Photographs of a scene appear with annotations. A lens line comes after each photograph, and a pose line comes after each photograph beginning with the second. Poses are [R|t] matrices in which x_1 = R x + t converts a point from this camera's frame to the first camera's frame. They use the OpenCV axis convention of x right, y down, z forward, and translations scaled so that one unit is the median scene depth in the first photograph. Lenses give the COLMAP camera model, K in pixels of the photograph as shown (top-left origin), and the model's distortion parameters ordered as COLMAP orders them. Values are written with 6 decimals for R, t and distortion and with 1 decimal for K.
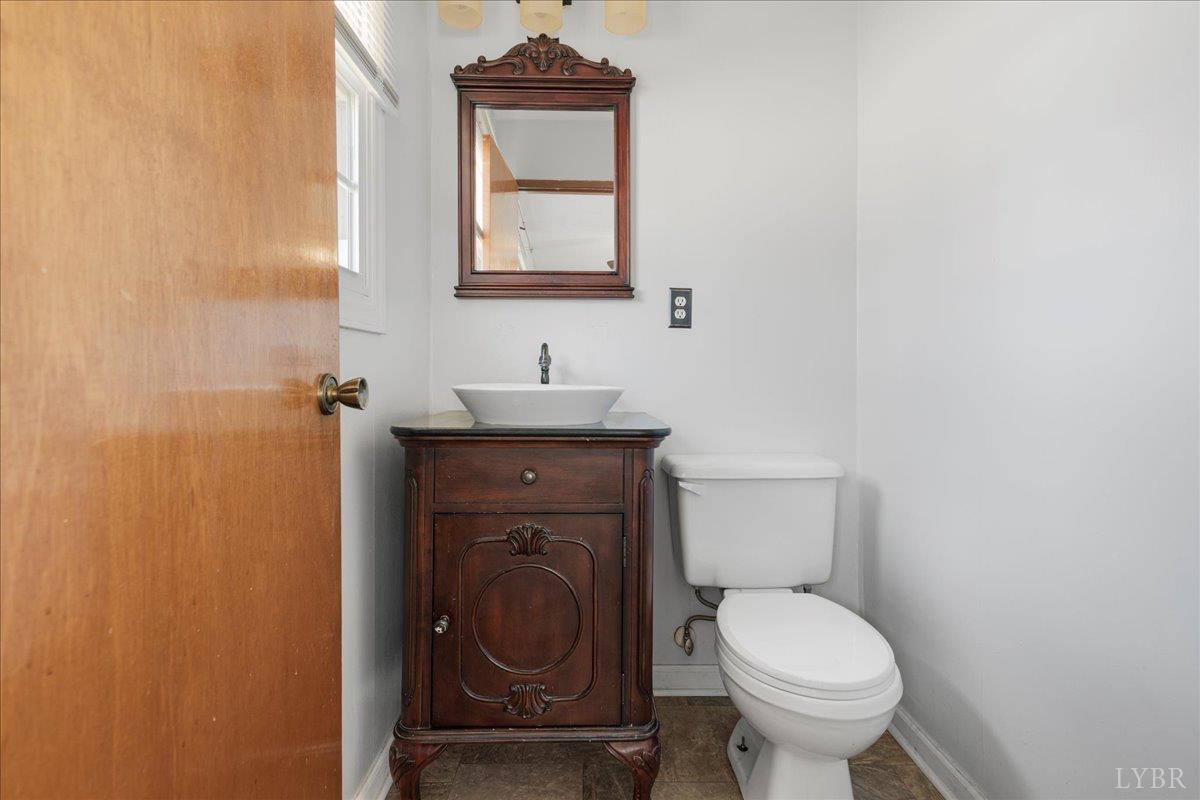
lens RADIAL K [[550.3, 0, 598.7], [0, 550.3, 374.6], [0, 0, 1]] dist [0.016537, -0.000953]
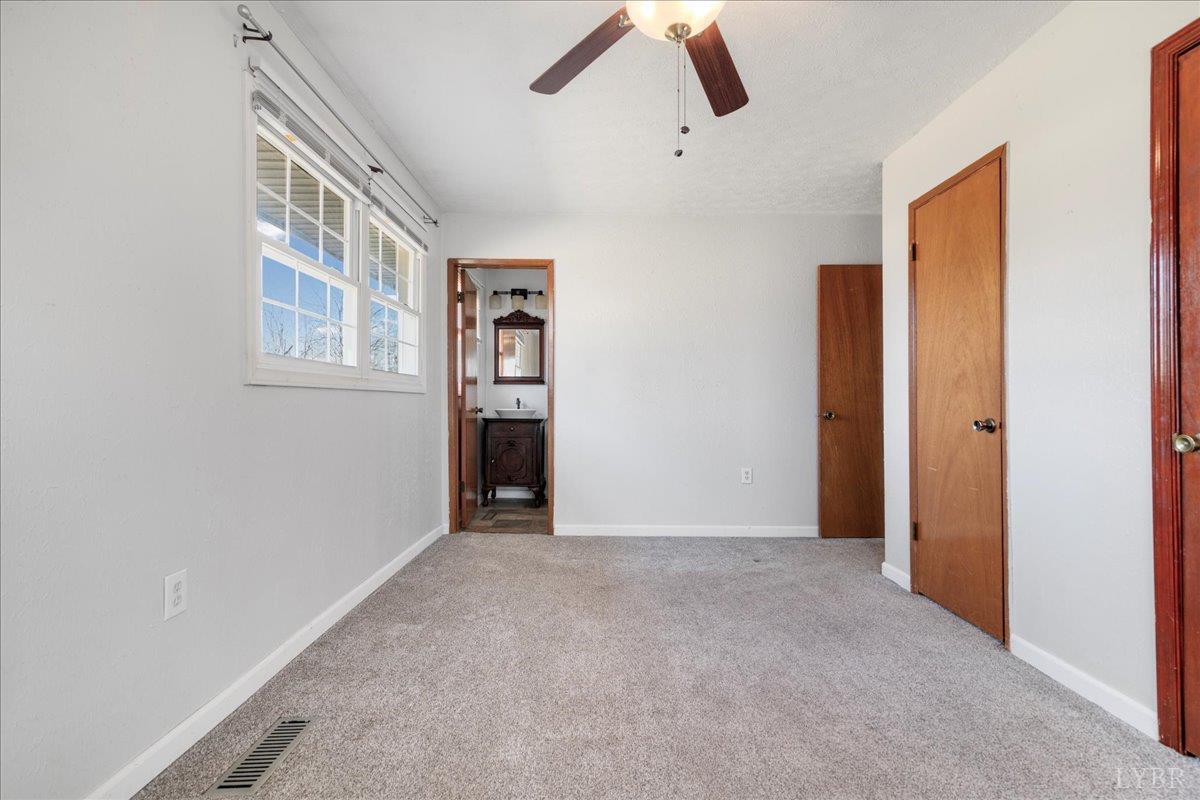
lens RADIAL K [[541.4, 0, 597.6], [0, 541.4, 402.4], [0, 0, 1]] dist [0.014345, 0.000040]
pose [[0.999672, -0.002650, -0.025455, 0.489374], [0.002393, 0.999946, -0.010117, 0.011916], [0.025480, 0.010053, 0.999625, -2.435187]]
